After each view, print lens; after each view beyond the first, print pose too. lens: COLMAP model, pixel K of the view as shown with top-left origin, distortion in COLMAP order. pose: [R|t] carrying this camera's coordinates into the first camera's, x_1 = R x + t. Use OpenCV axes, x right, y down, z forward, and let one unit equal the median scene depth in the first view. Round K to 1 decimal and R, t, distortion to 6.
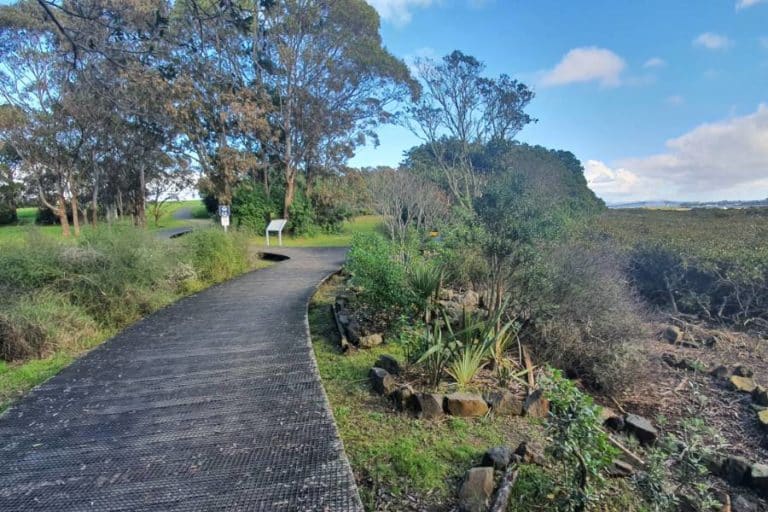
lens RADIAL K [[424.8, 0, 384.0], [0, 424.8, 256.0], [0, 0, 1]] dist [-0.002214, -0.000433]
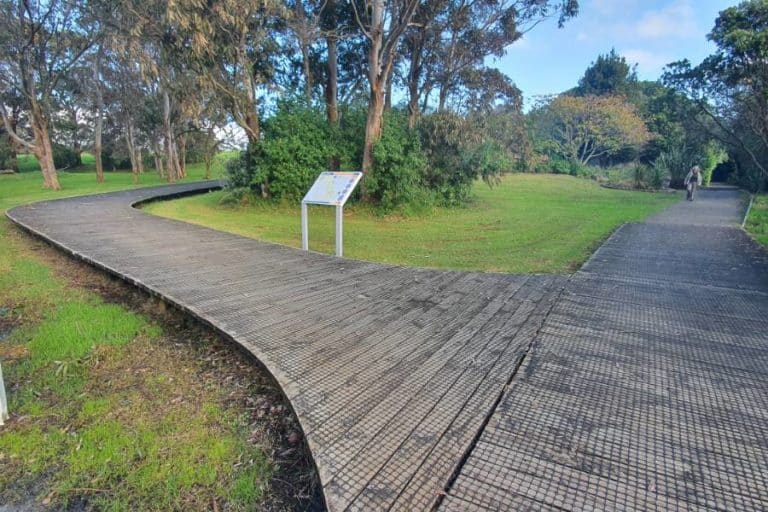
lens RADIAL K [[424.8, 0, 384.0], [0, 424.8, 256.0], [0, 0, 1]] dist [-0.002214, -0.000433]
pose [[0.978749, 0.072077, -0.191978, -0.111638], [-0.053458, 0.993503, 0.100468, -0.042517], [0.197973, -0.088070, 0.976243, 0.525454]]
